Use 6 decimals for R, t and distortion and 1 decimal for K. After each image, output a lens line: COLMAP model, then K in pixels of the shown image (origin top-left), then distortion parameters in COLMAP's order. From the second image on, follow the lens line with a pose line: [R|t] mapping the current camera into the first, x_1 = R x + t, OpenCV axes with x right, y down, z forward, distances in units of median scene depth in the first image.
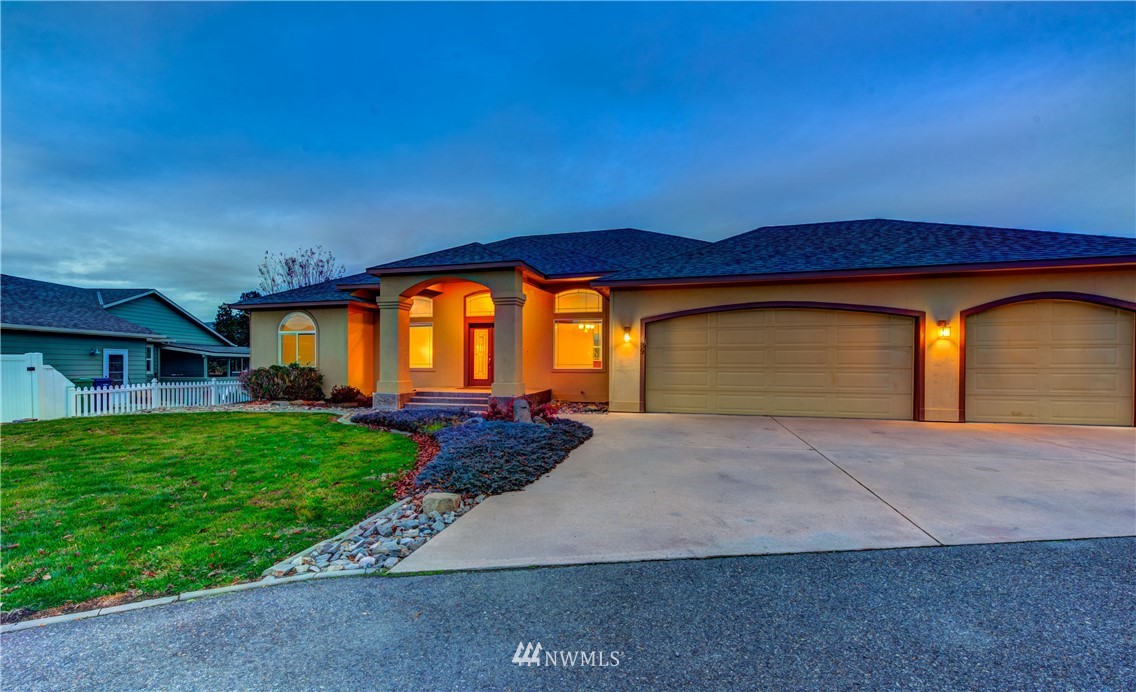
lens RADIAL K [[472.8, 0, 555.6], [0, 472.8, 368.4], [0, 0, 1]] dist [-0.000116, -0.000377]
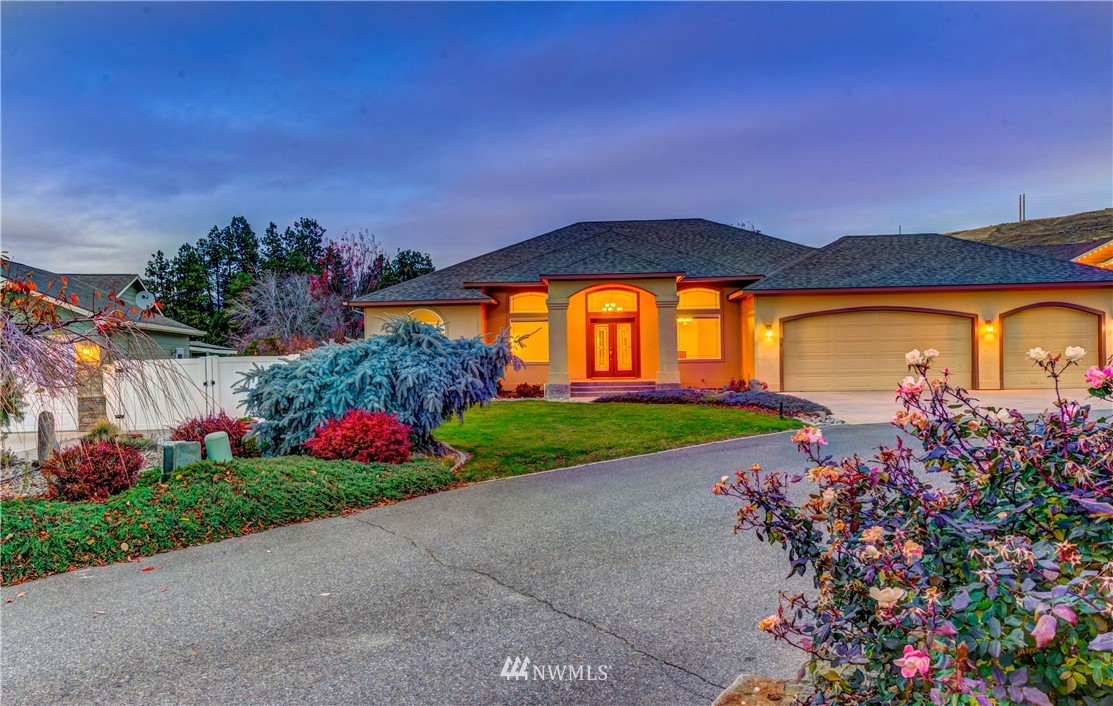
lens RADIAL K [[763.9, 0, 545.9], [0, 763.9, 360.5], [0, 0, 1]] dist [0.007757, 0.005973]
pose [[0.979736, -0.019204, 0.199372, -0.725100], [0.020091, 0.999795, -0.002428, 0.000387], [-0.199284, 0.006384, 0.979921, -0.762271]]
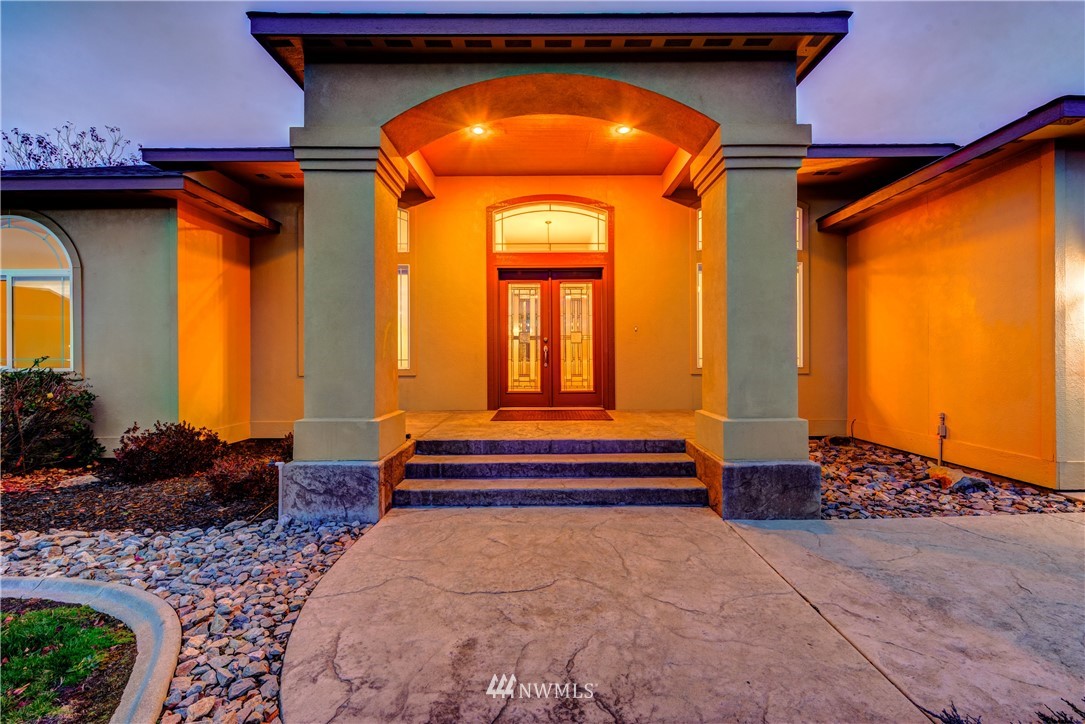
lens RADIAL K [[438.1, 0, 542.3], [0, 438.1, 359.0], [0, 0, 1]] dist [-0.001785, -0.000431]
pose [[0.963260, -0.007233, 0.268473, -0.296577], [0.010016, 0.999909, -0.008998, -0.006314], [-0.268384, 0.011356, 0.963245, 0.686342]]
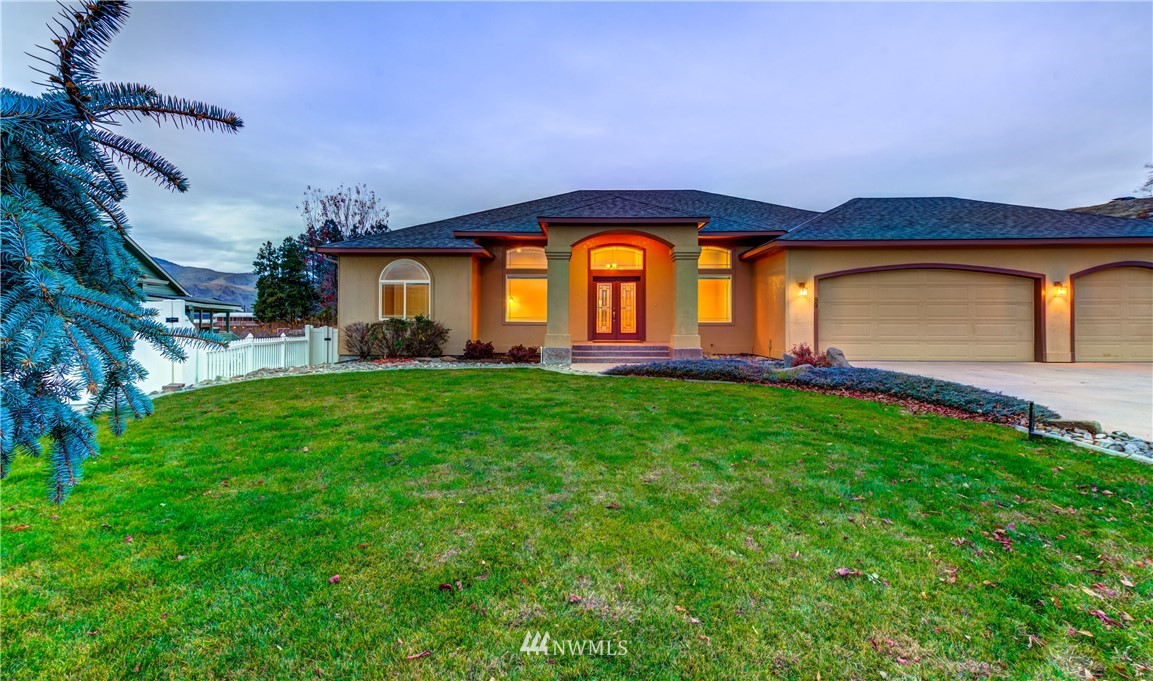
lens RADIAL K [[492.4, 0, 575.9], [0, 492.4, 321.7], [0, 0, 1]] dist [0.024510, -0.000021]
pose [[0.966564, 0.000360, 0.256424, -0.558302], [0.002439, 0.999941, -0.010597, 0.011320], [-0.256412, 0.010868, 0.966506, 0.023159]]
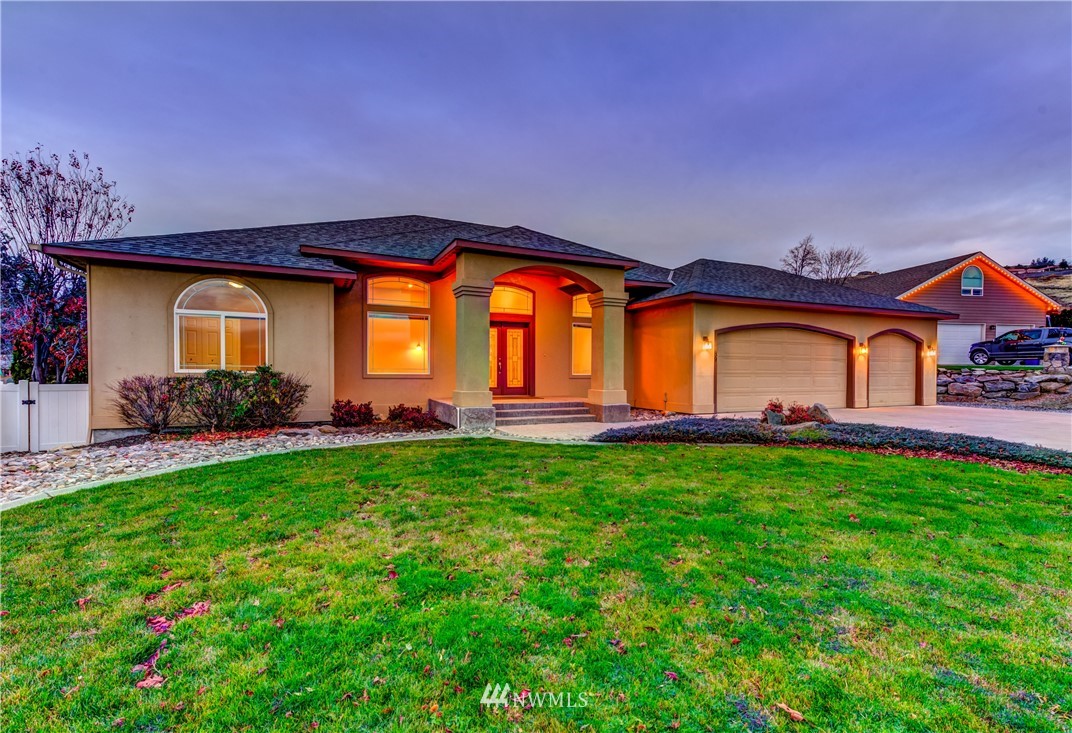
lens RADIAL K [[501.5, 0, 539.4], [0, 501.5, 373.4], [0, 0, 1]] dist [0.030458, 0.000655]
pose [[0.752425, 0.000688, 0.658677, -0.784833], [0.002580, 0.999989, -0.003992, 0.001540], [-0.658672, 0.004703, 0.752415, 0.320581]]
